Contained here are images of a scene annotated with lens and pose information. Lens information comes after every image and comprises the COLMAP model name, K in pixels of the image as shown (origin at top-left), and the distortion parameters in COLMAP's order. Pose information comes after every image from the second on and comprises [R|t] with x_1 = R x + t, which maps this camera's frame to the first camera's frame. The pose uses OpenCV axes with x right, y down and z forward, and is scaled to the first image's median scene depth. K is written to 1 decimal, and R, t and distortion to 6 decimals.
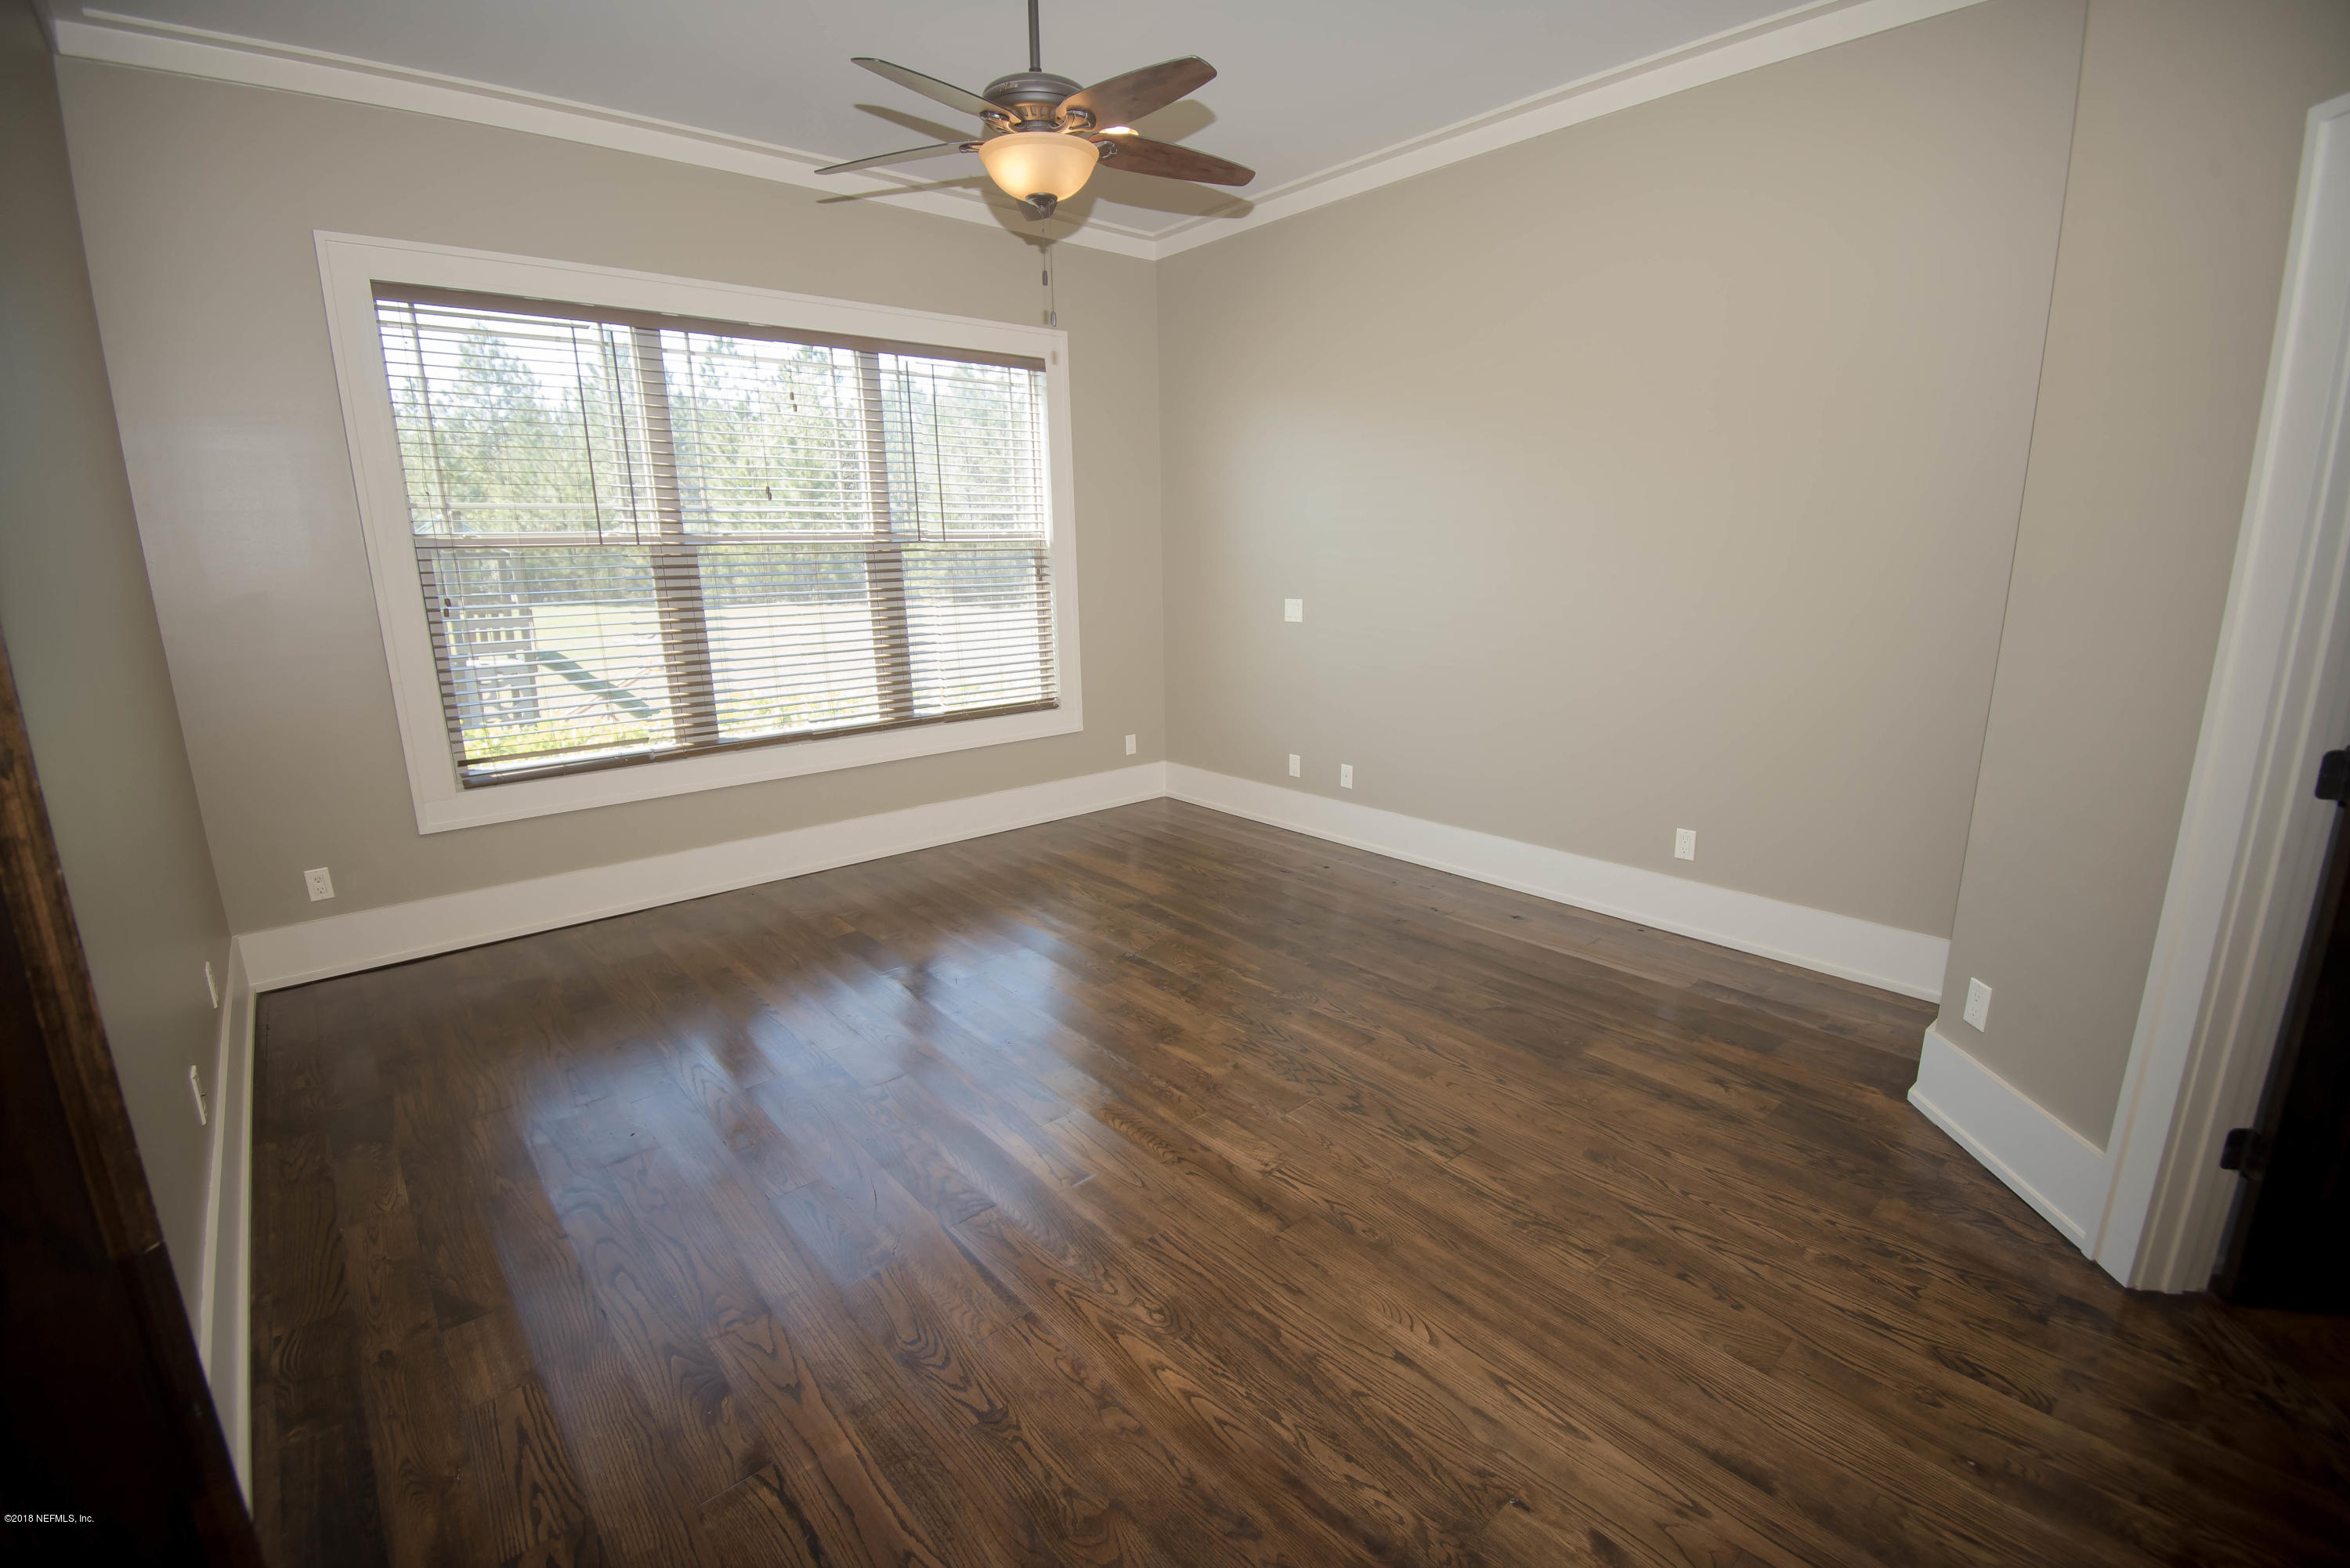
lens RADIAL K [[1035.5, 0, 1180.0], [0, 1035.5, 800.7], [0, 0, 1]] dist [-0.004866, -0.013822]
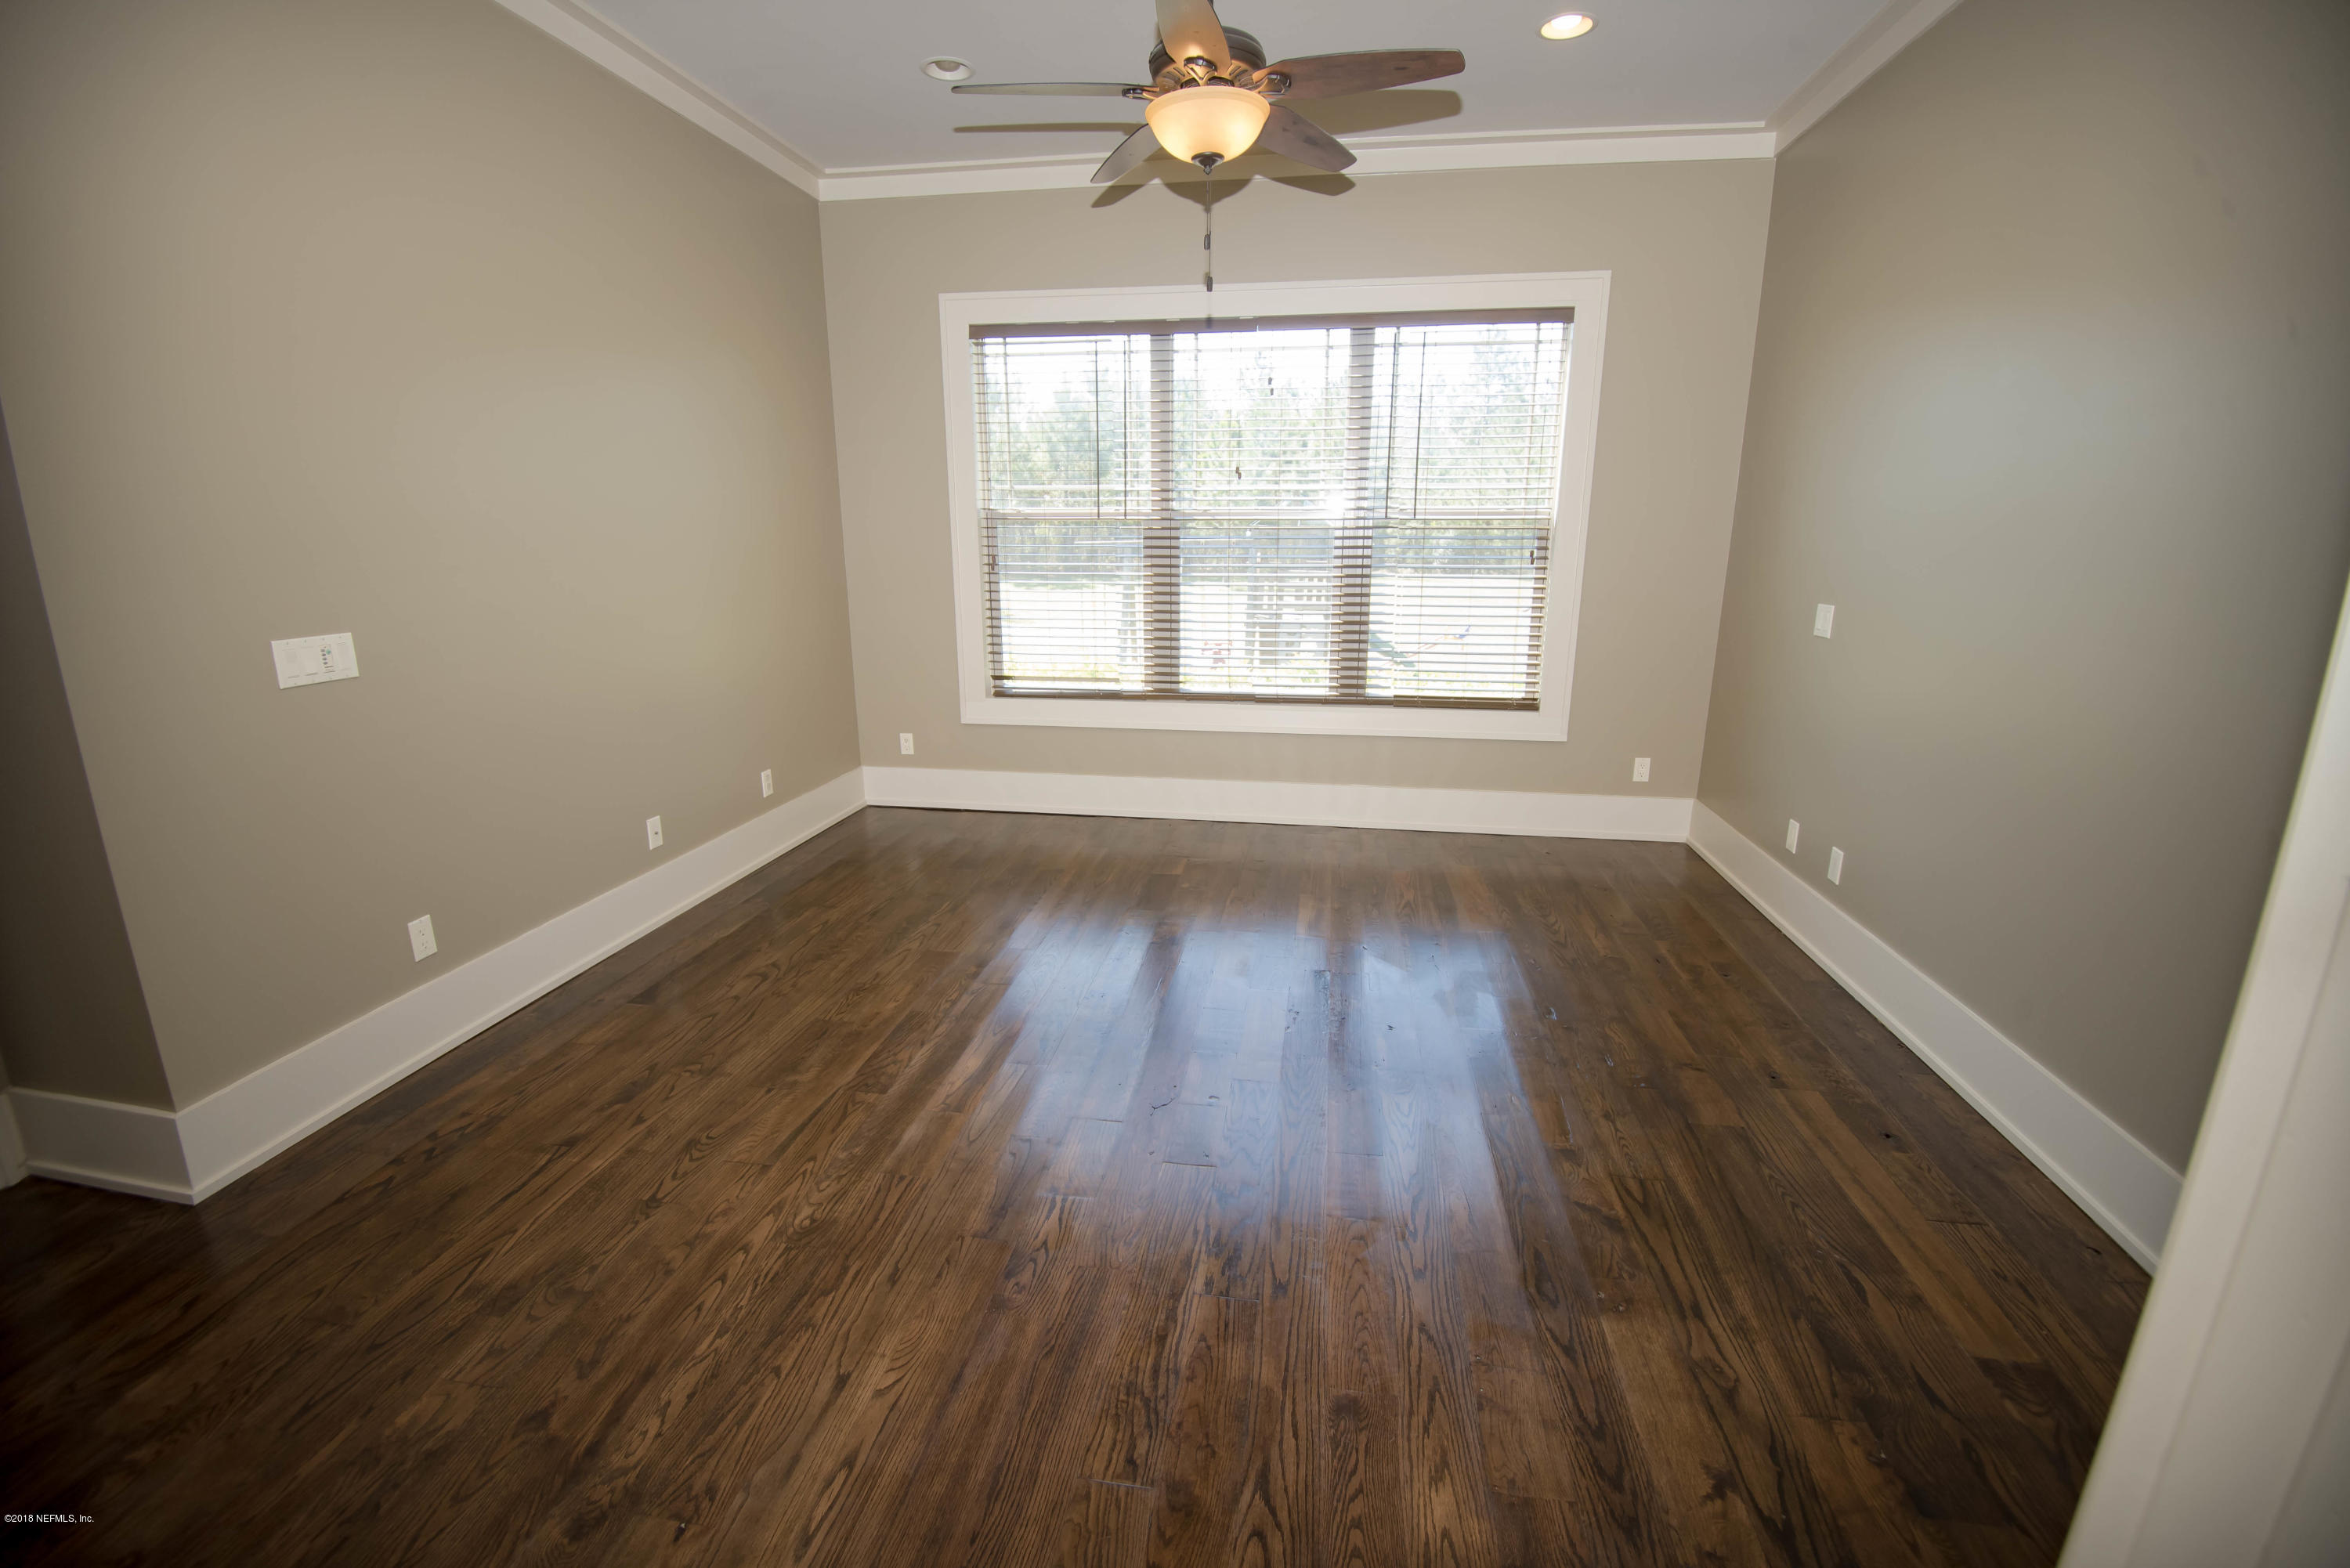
lens RADIAL K [[1035.5, 0, 1158.6], [0, 1035.5, 790.1], [0, 0, 1]] dist [-0.004866, -0.013822]
pose [[0.634899, 0.200290, -0.746182, 0.525601], [-0.195411, 0.976039, 0.095719, -0.068902], [0.747475, 0.085040, 0.658825, 0.292706]]
